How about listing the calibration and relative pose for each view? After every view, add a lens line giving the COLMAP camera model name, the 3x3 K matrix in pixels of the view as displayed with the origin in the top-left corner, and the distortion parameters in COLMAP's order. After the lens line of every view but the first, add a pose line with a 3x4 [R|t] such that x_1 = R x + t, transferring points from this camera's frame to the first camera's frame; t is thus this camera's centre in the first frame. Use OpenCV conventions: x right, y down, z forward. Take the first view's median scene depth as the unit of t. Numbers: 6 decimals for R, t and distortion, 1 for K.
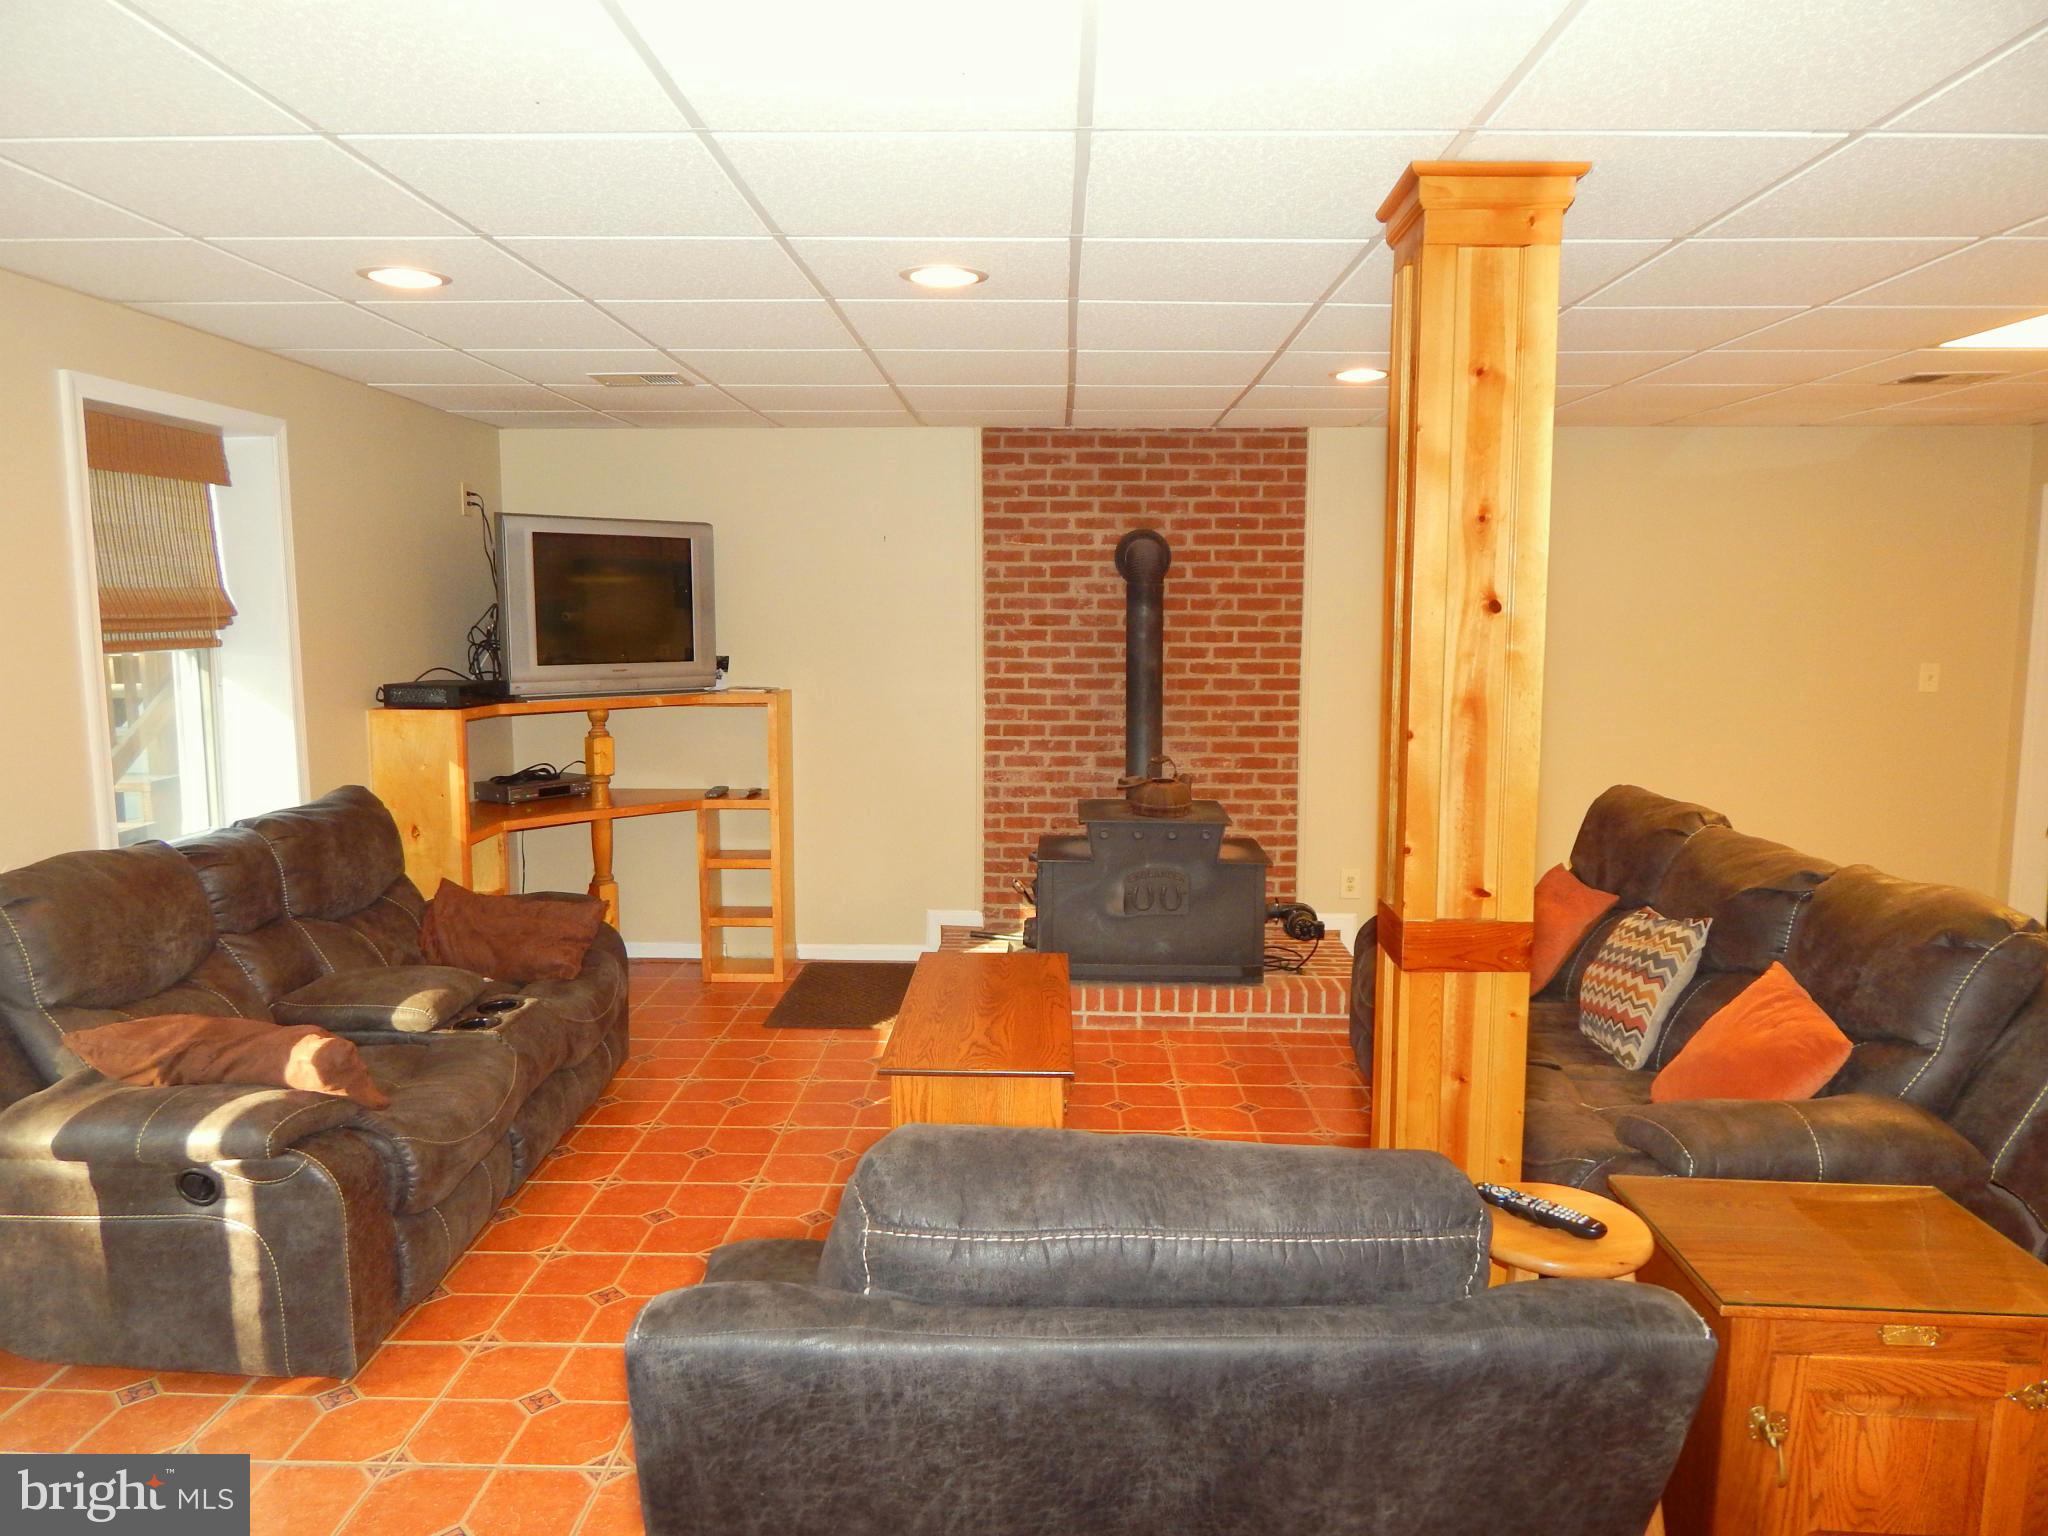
lens RADIAL K [[1335.9, 0, 1023.5], [0, 1335.9, 761.1], [0, 0, 1]] dist [-0.008092, -0.005236]
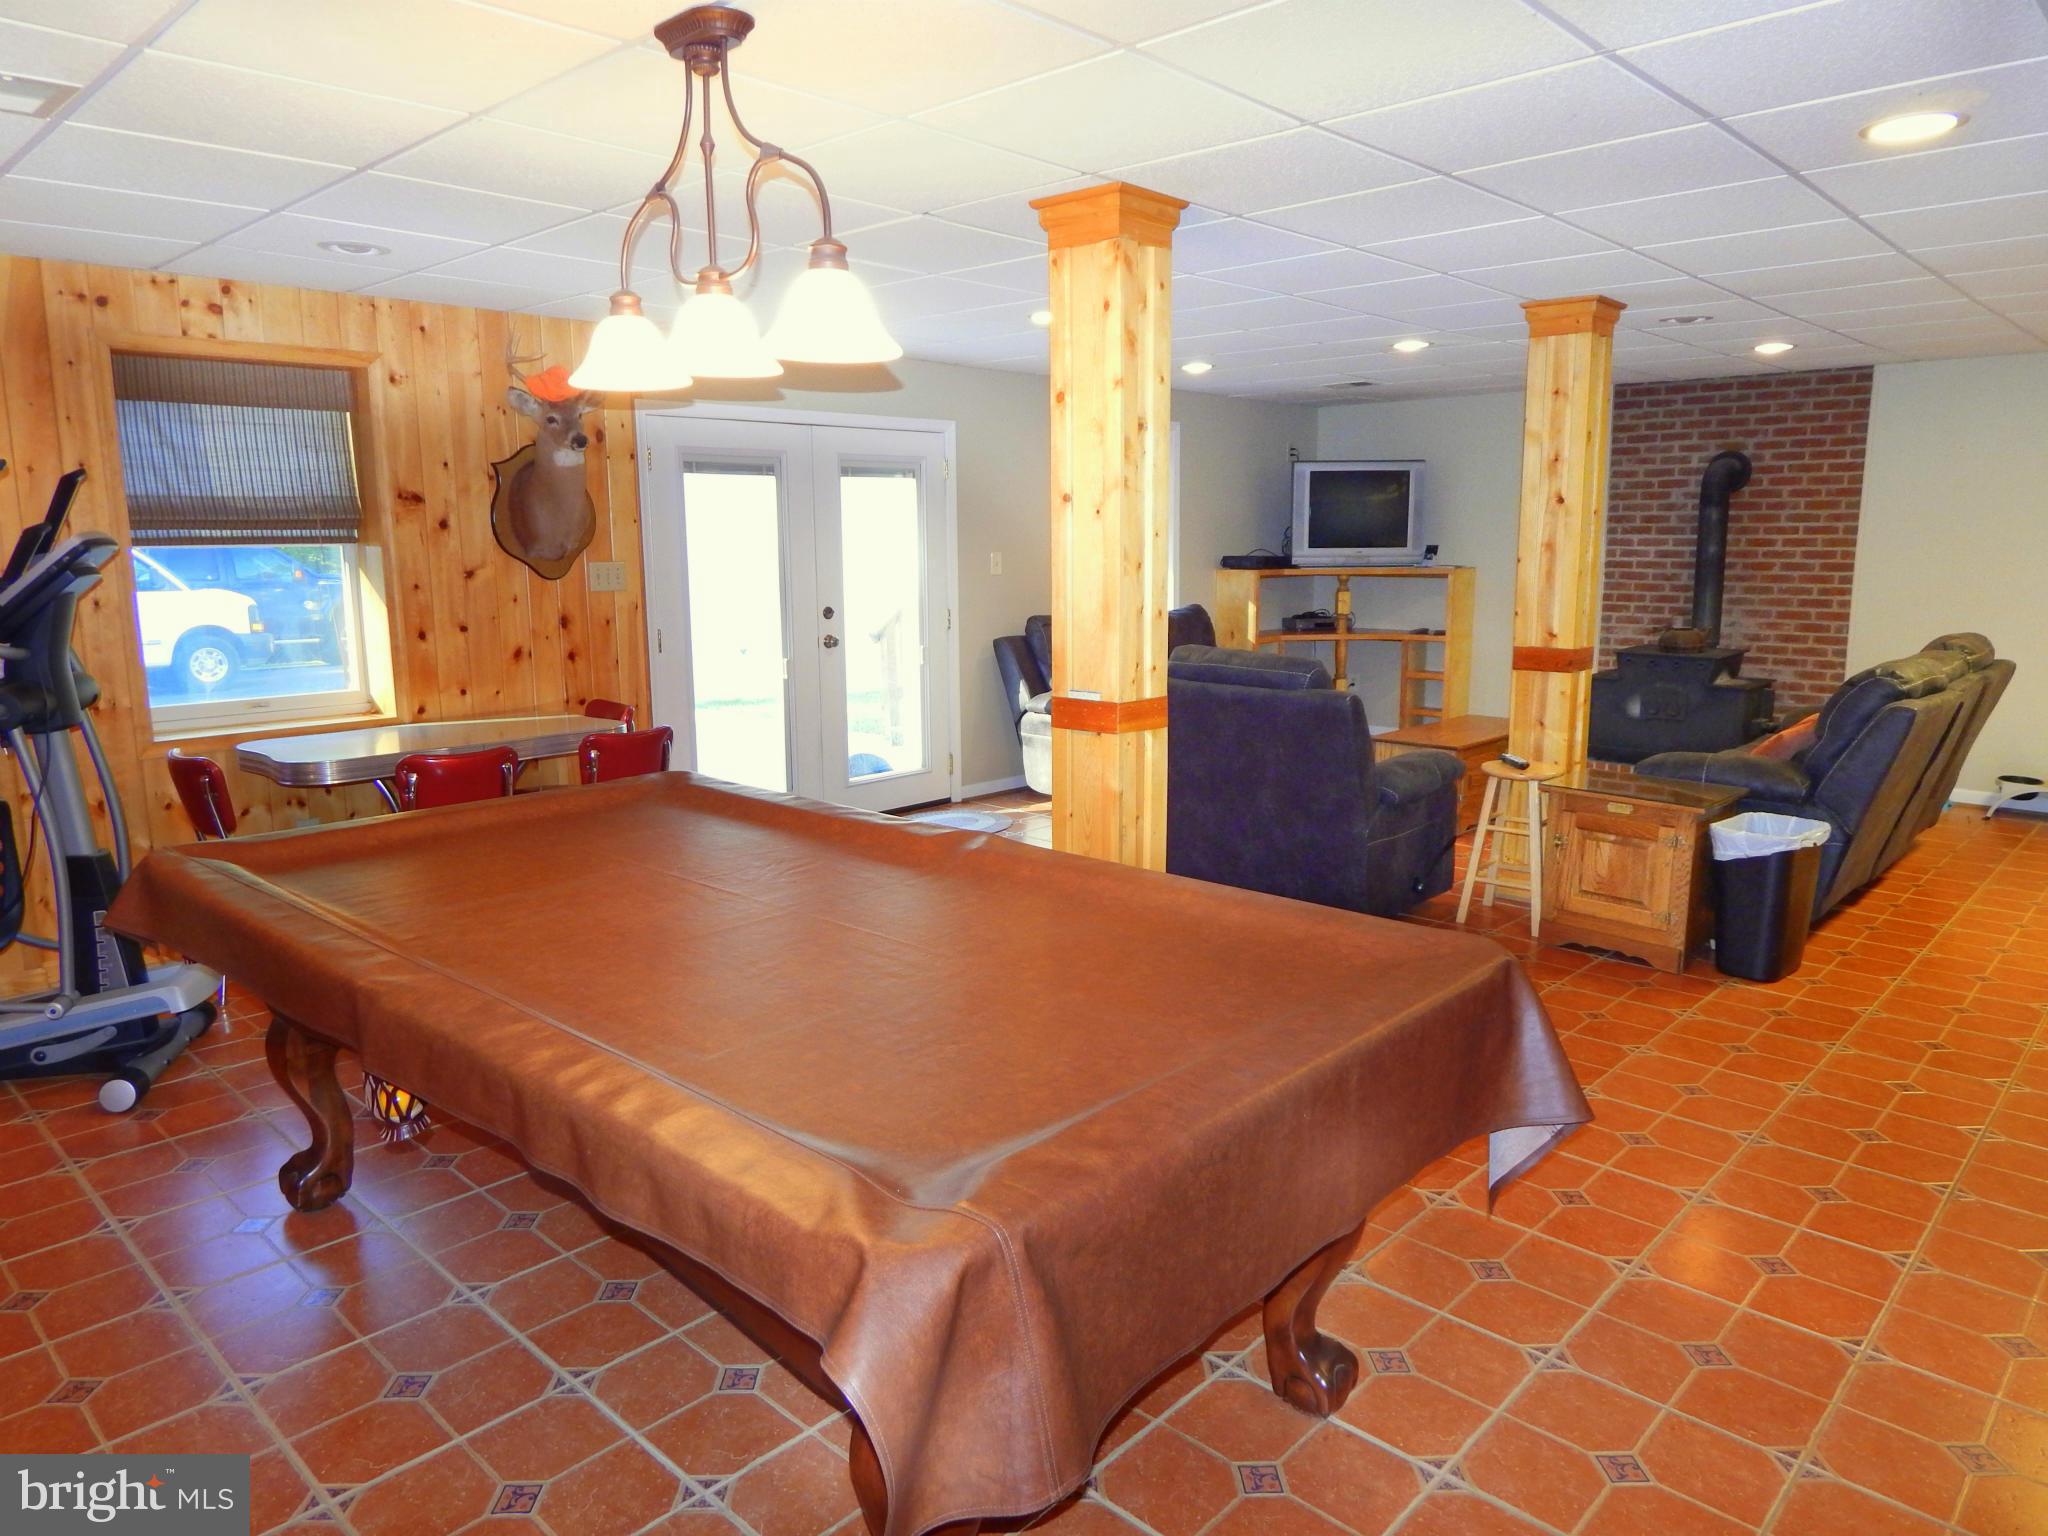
lens RADIAL K [[1335.9, 0, 1023.5], [0, 1335.9, 761.1], [0, 0, 1]] dist [-0.008092, -0.005236]
pose [[0.739723, 0.106485, -0.664432, 0.489331], [-0.066967, 0.994147, 0.084772, 0.073292], [0.669570, -0.018213, 0.742525, -0.492127]]
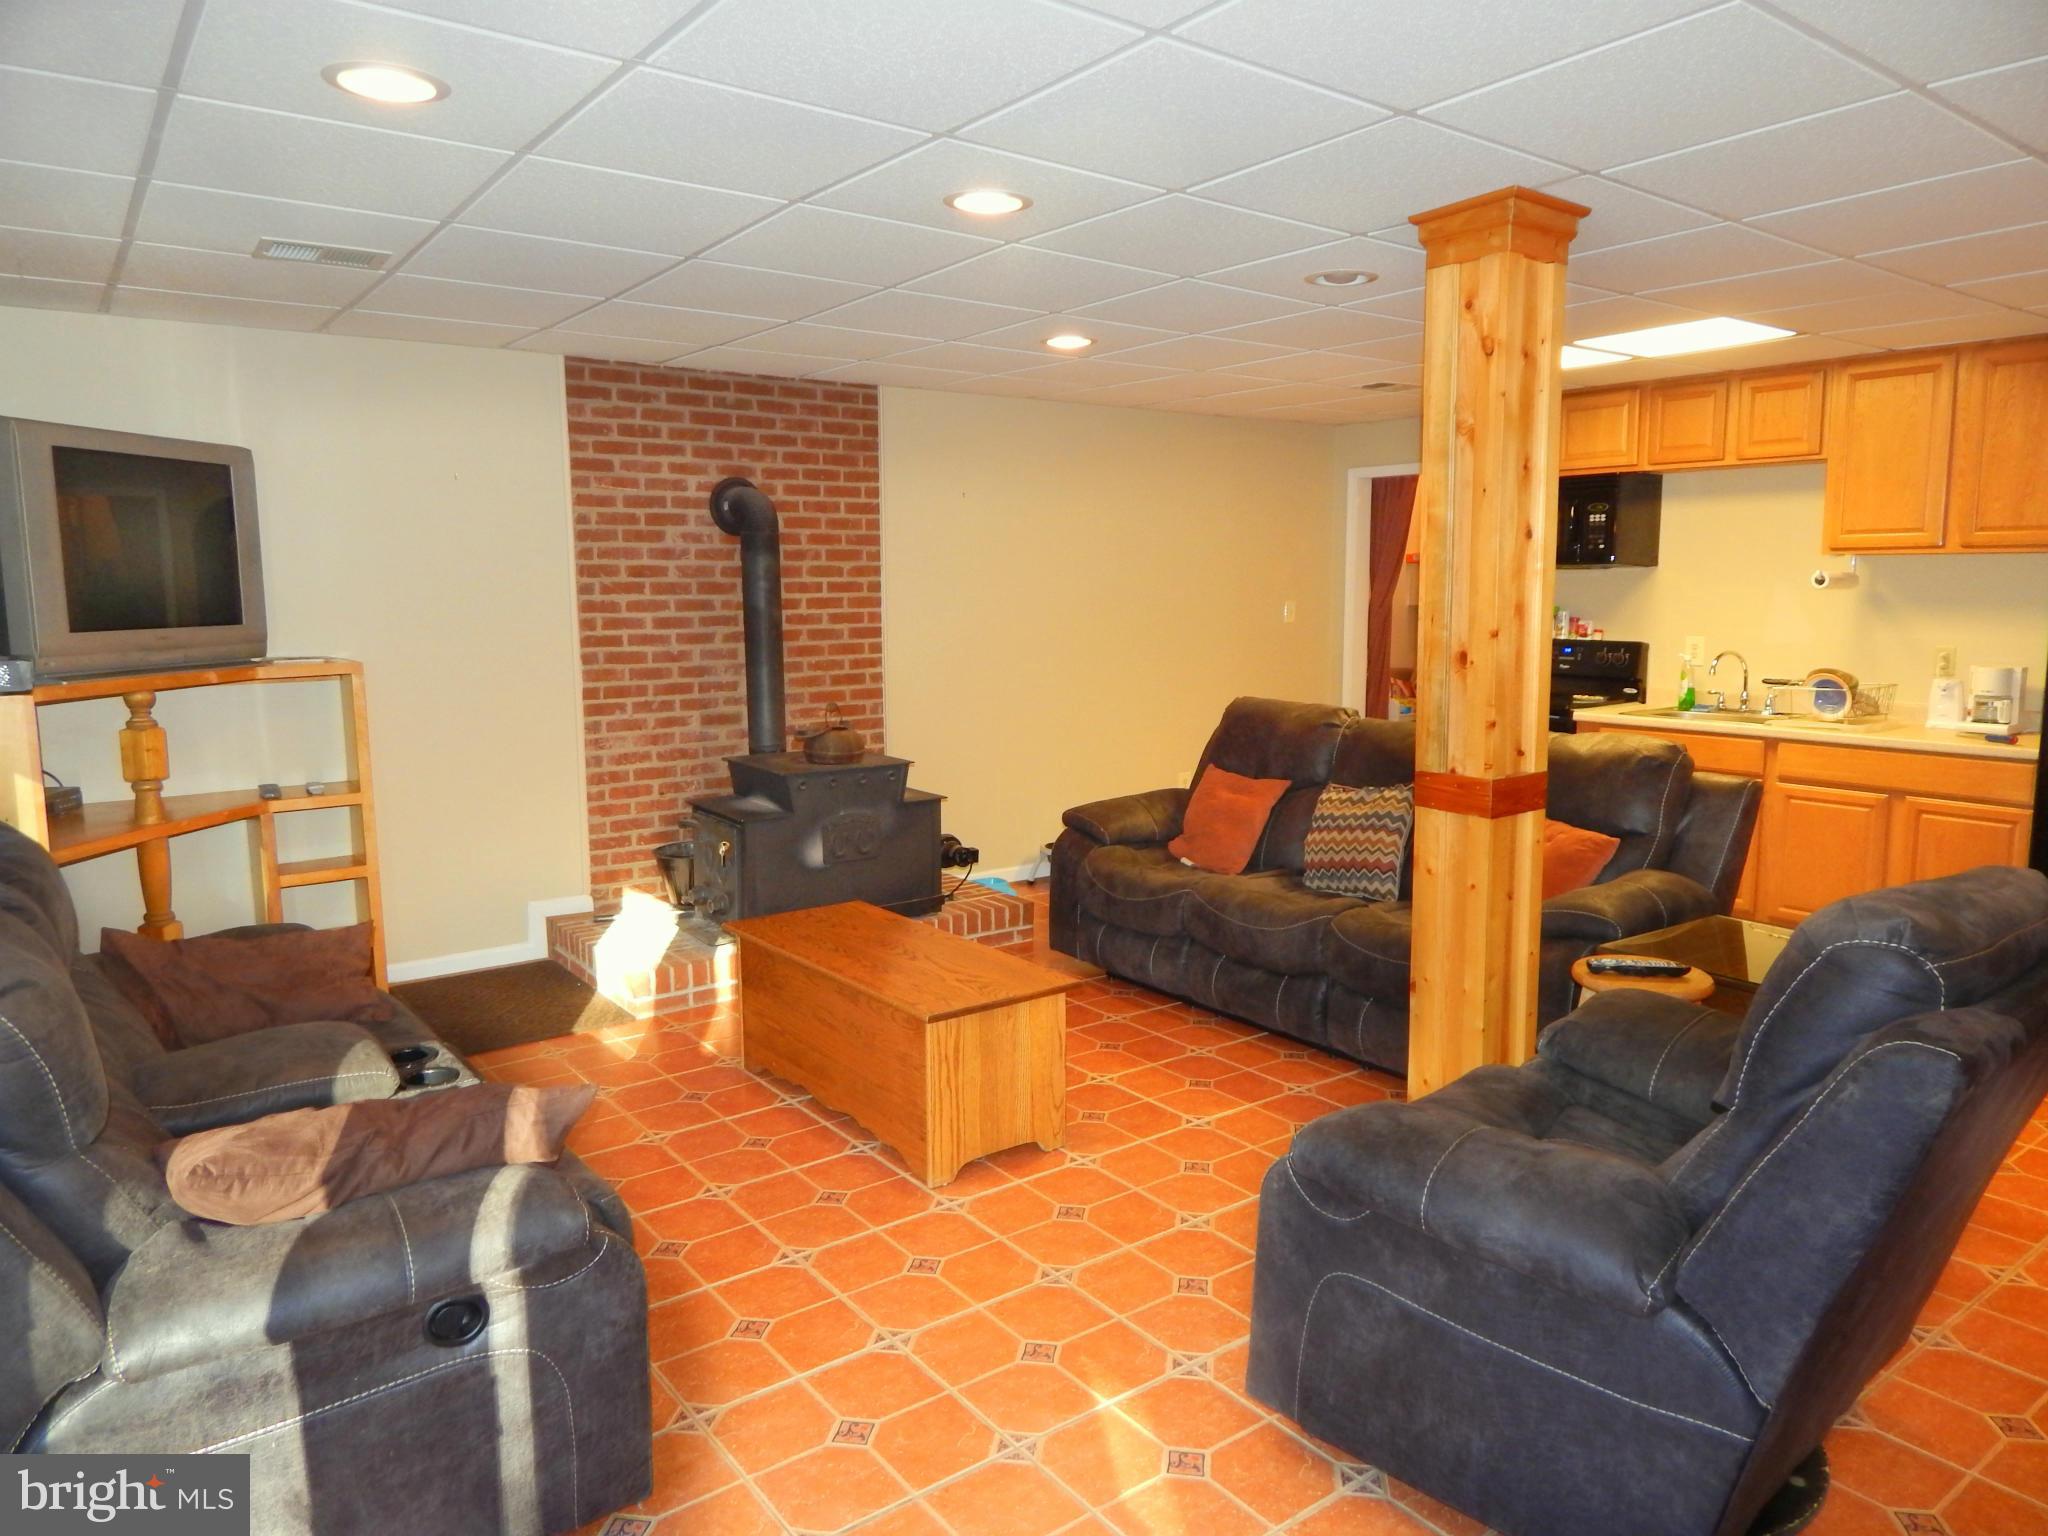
lens RADIAL K [[1335.9, 0, 1023.5], [0, 1335.9, 761.1], [0, 0, 1]] dist [-0.008092, -0.005236]
pose [[0.788458, -0.088996, 0.608616, -0.353159], [0.076976, 0.995975, 0.045915, 0.003526], [-0.610253, 0.010647, 0.792135, 0.105559]]
